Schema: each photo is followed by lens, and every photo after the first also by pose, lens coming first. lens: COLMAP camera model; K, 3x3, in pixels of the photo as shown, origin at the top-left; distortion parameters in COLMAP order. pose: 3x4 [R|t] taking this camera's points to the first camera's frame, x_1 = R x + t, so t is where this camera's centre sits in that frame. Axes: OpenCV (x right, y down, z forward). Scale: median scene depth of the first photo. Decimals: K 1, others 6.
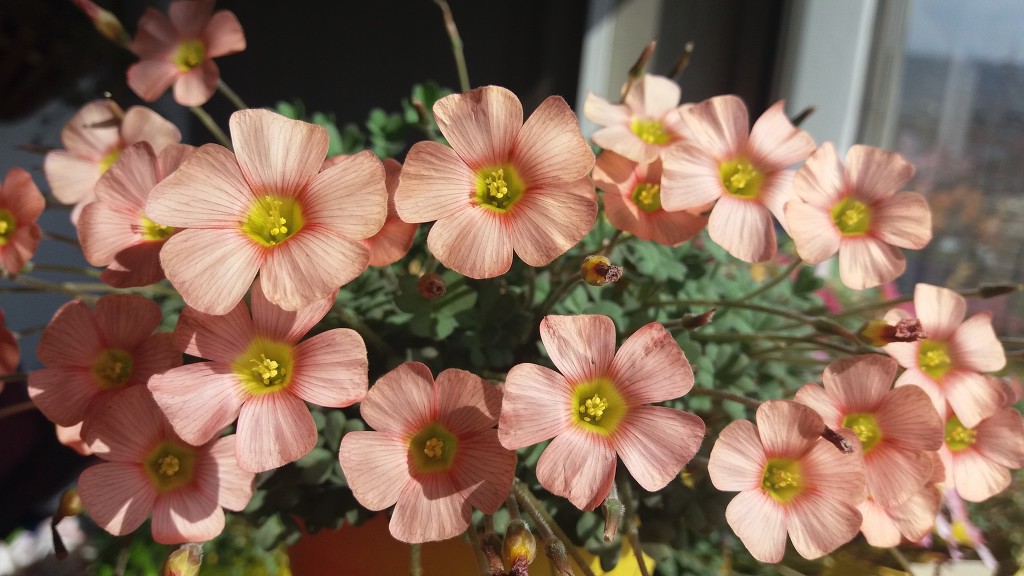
lens RADIAL K [[858.8, 0, 512.0], [0, 858.8, 288.0], [0, 0, 1]] dist [0.011508, -0.003156]
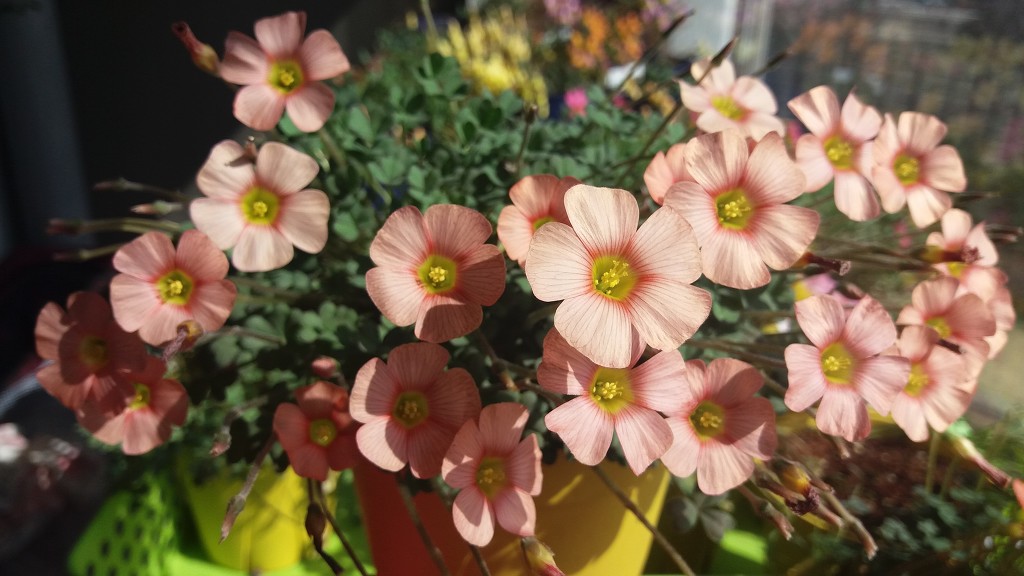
lens RADIAL K [[858.8, 0, 512.0], [0, 858.8, 288.0], [0, 0, 1]] dist [0.011508, -0.003156]
pose [[0.941237, -0.185239, 0.282418, -0.655371], [0.132759, 0.971788, 0.194946, -0.275471], [-0.310562, -0.145997, 0.939274, -0.087501]]
